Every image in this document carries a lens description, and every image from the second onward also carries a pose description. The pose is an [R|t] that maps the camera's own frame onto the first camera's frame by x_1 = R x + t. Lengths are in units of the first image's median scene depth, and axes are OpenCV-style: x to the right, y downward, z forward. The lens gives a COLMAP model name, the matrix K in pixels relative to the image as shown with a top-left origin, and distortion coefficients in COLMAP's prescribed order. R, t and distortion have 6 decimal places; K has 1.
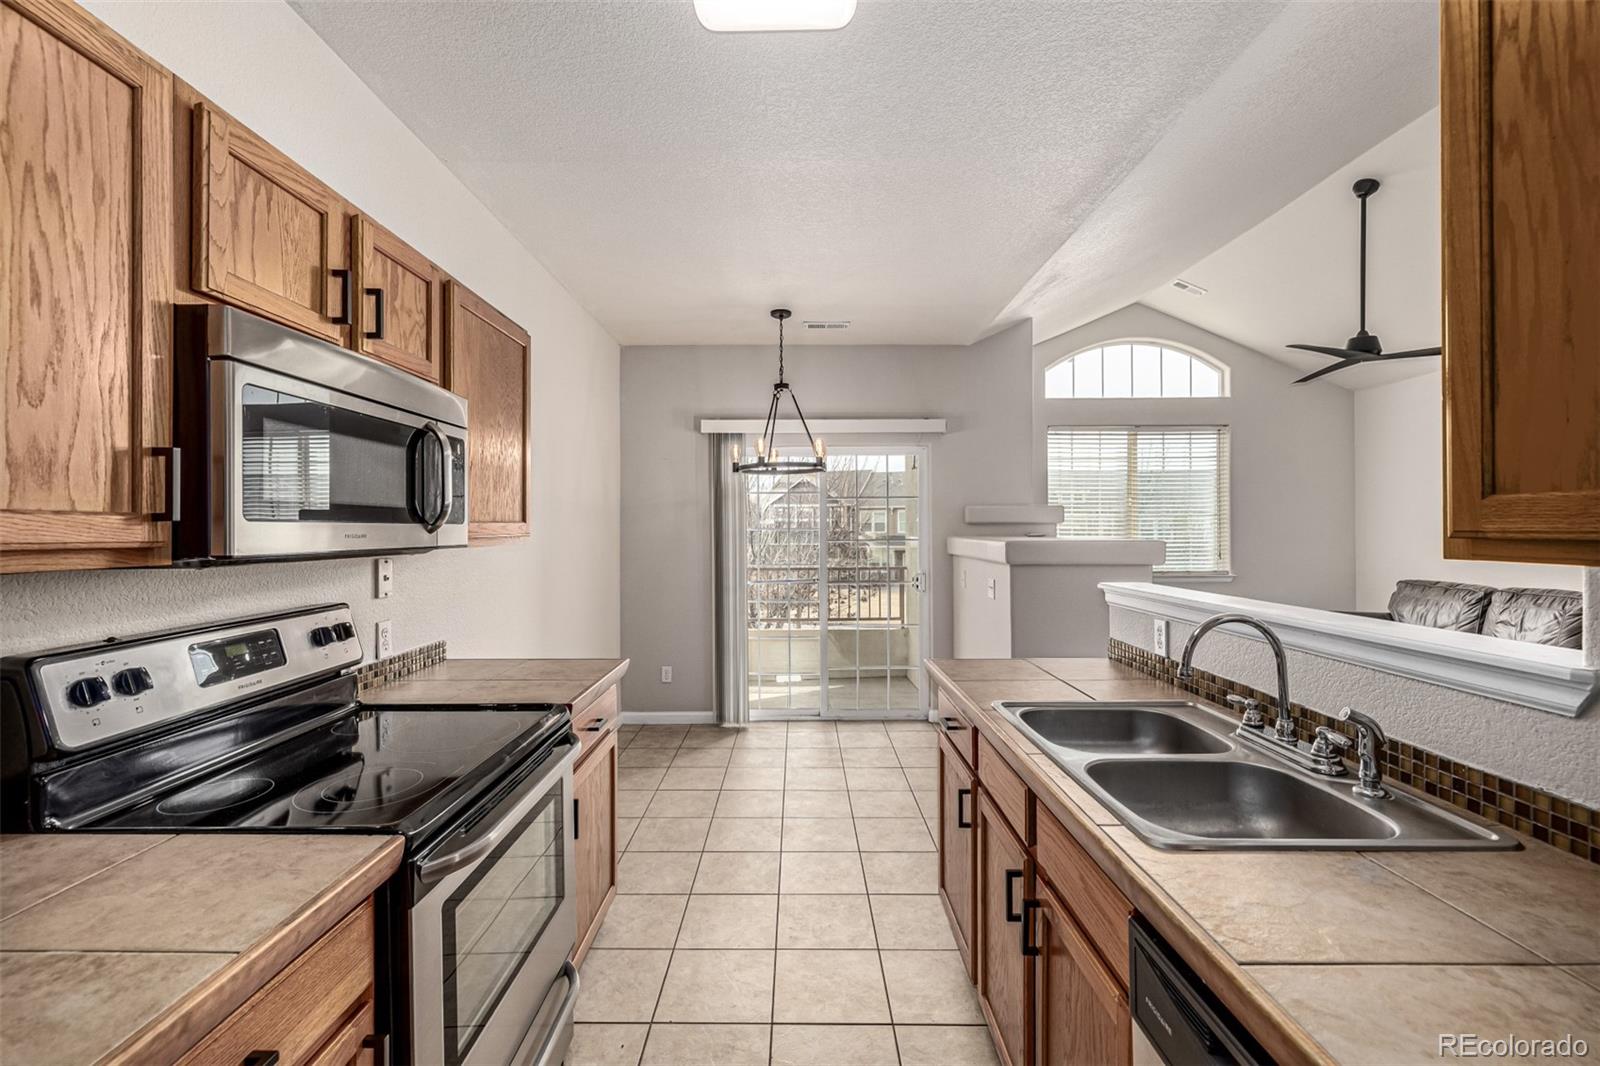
lens RADIAL K [[677.9, 0, 797.6], [0, 677.9, 528.6], [0, 0, 1]] dist [-0.002448, -0.000208]
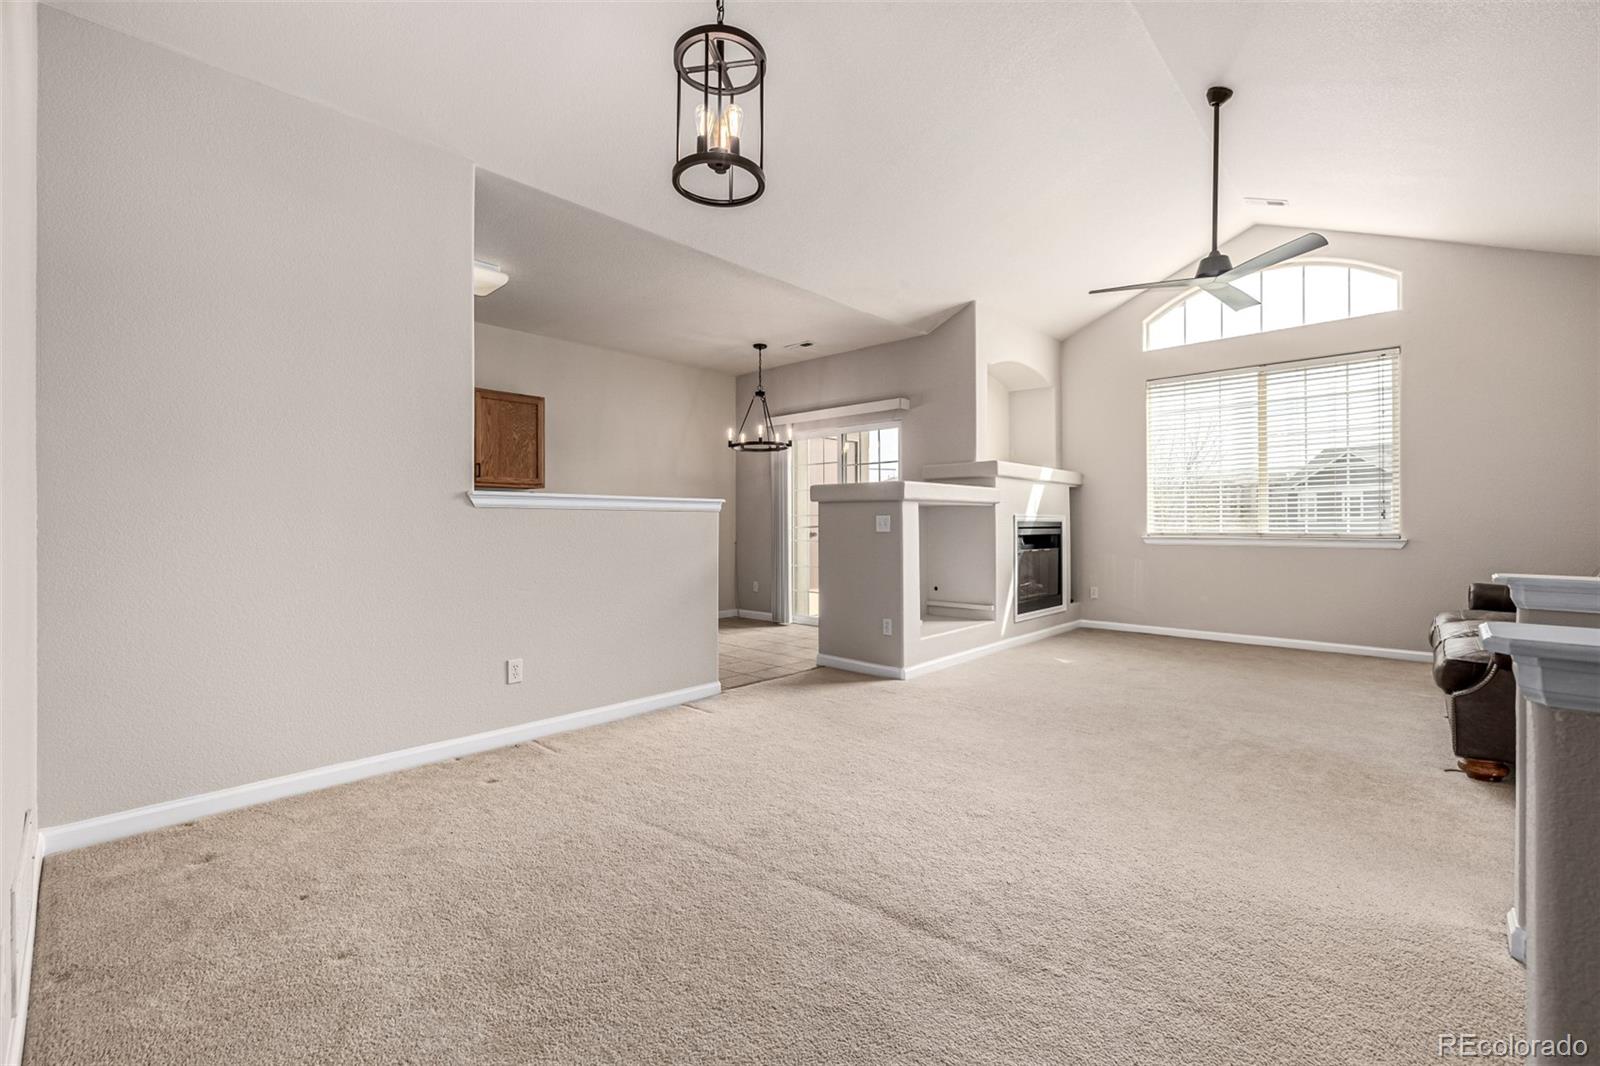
lens RADIAL K [[677.9, 0, 797.6], [0, 677.9, 528.6], [0, 0, 1]] dist [-0.002448, -0.000208]
pose [[0.730966, 0.006810, -0.682380, 0.914068], [-0.001060, 0.999960, 0.008844, 0.068888], [0.682413, -0.005742, 0.730944, -0.055173]]
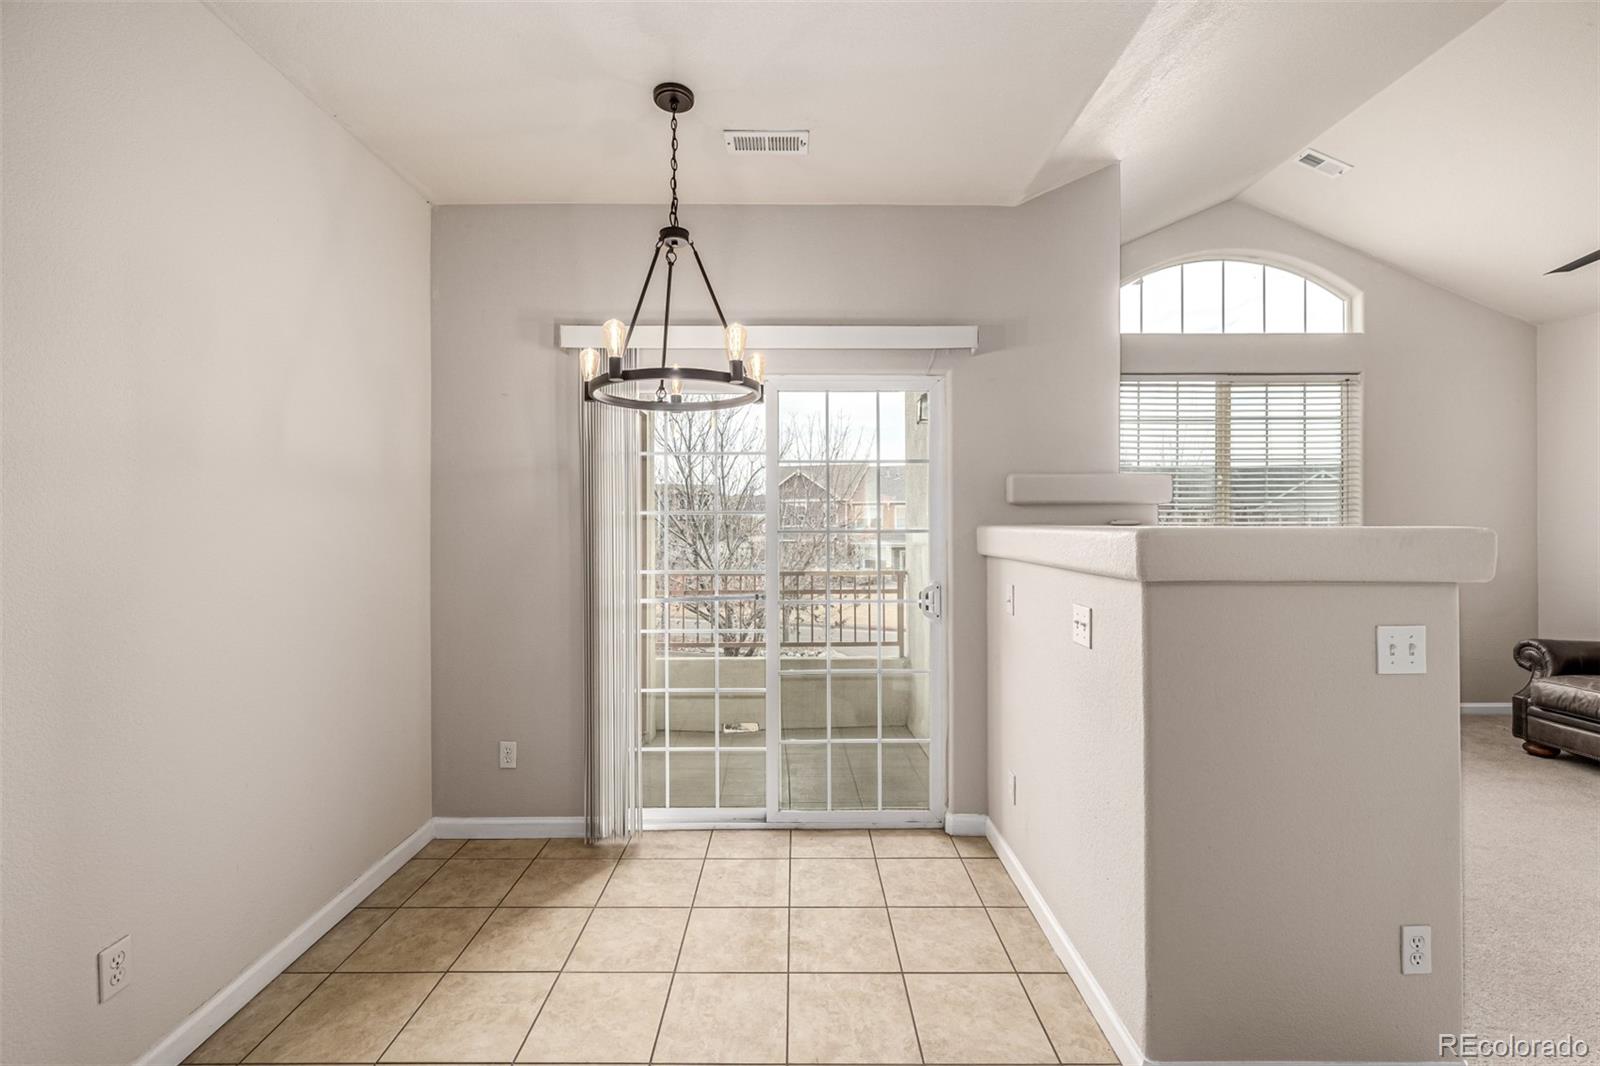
lens RADIAL K [[677.9, 0, 797.6], [0, 677.9, 528.6], [0, 0, 1]] dist [-0.002448, -0.000208]
pose [[0.999990, 0.002802, 0.003543, 0.059011], [-0.002824, 0.999978, 0.006052, 0.011143], [-0.003526, -0.006062, 0.999975, 0.398661]]
